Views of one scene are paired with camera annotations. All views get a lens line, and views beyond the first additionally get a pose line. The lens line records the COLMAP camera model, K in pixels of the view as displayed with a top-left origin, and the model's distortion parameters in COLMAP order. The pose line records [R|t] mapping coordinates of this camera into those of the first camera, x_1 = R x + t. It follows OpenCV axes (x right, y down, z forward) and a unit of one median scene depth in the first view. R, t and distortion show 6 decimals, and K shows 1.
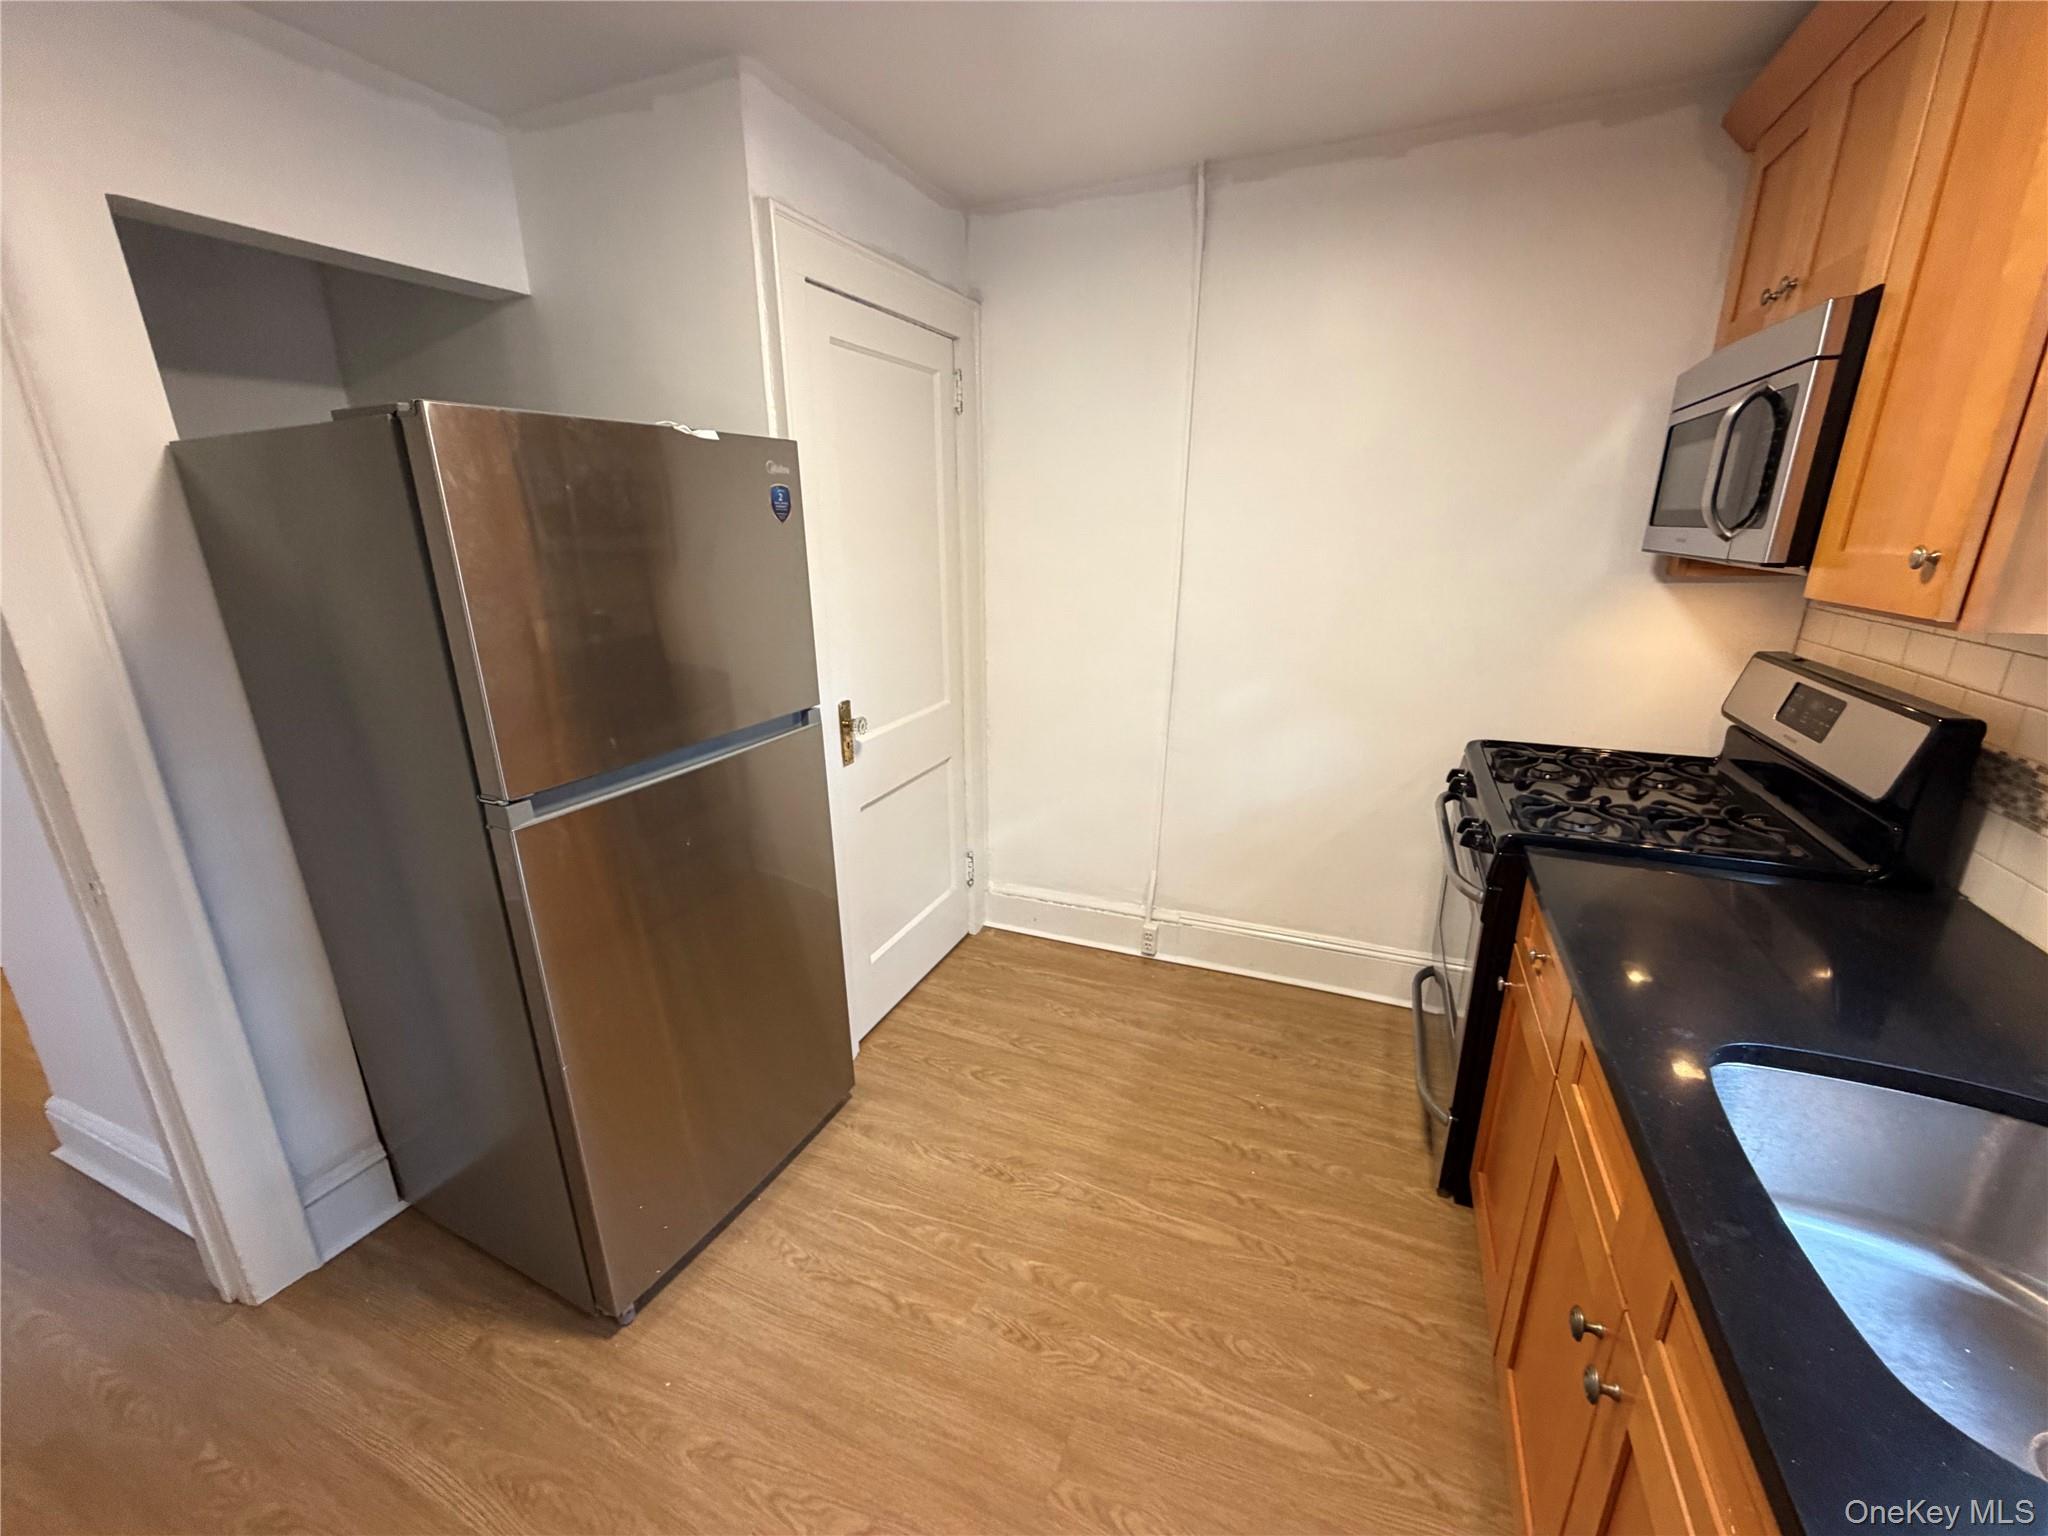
lens RADIAL K [[818.3, 0, 1023.0], [0, 818.3, 768.7], [0, 0, 1]] dist [-0.002715, -0.000268]
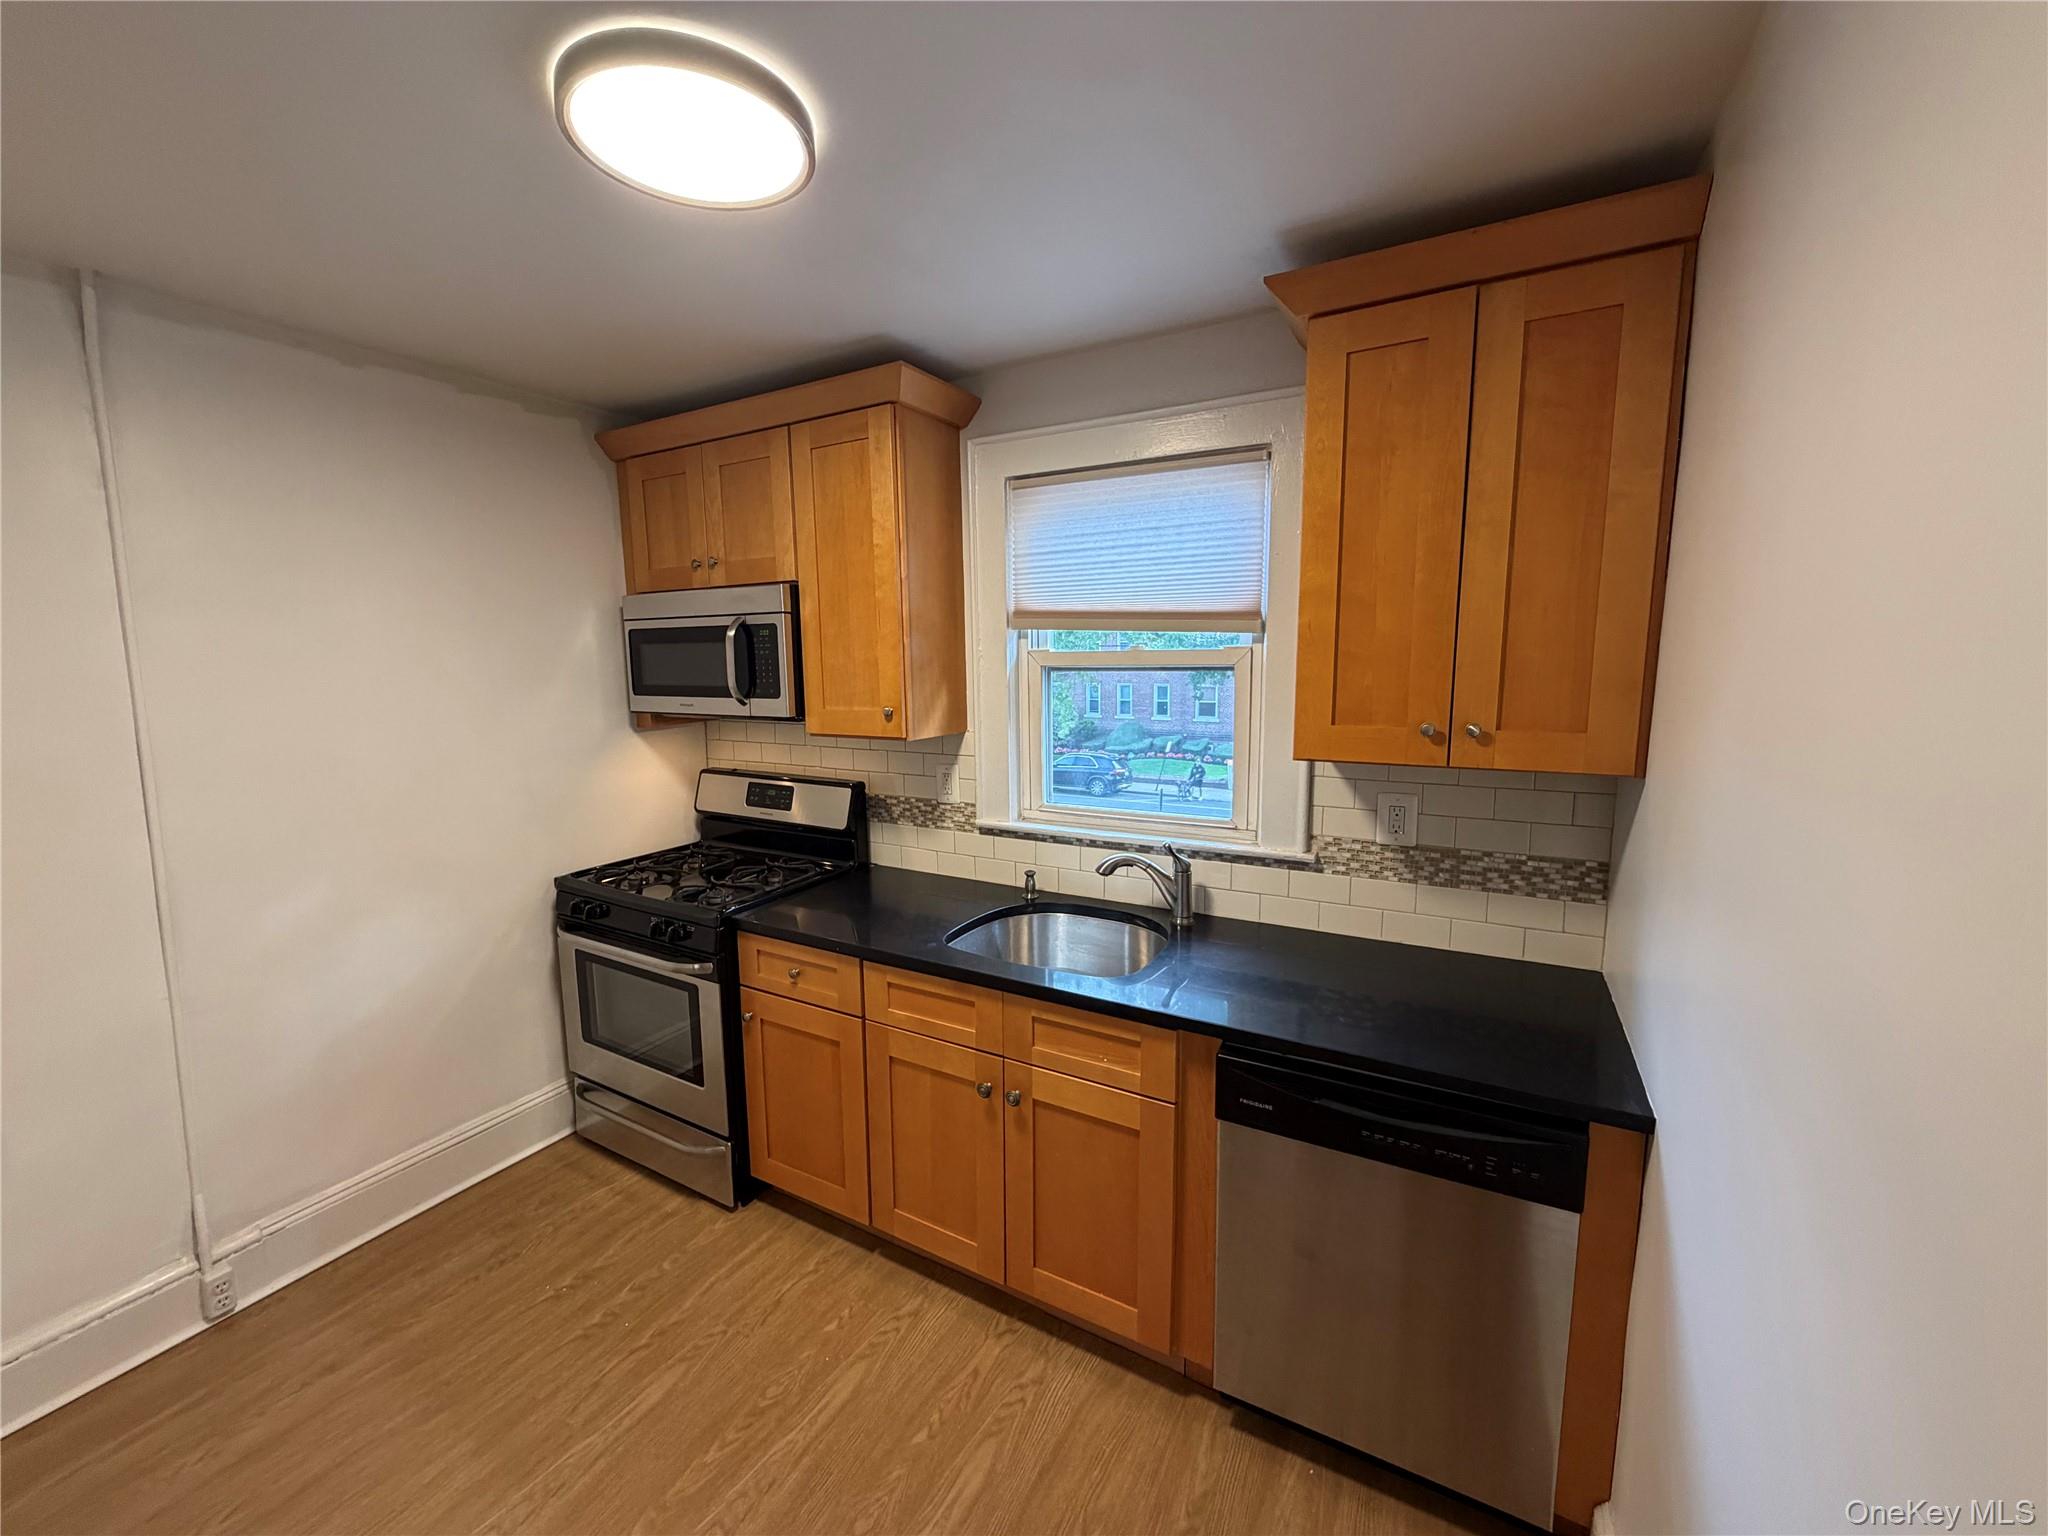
lens RADIAL K [[818.3, 0, 1020.2], [0, 818.3, 765.0], [0, 0, 1]] dist [-0.002715, -0.000268]
pose [[0.107585, -0.128526, 0.985853, -0.595537], [0.293396, 0.951551, 0.092036, -0.121007], [-0.949918, 0.279343, 0.140082, 0.206793]]
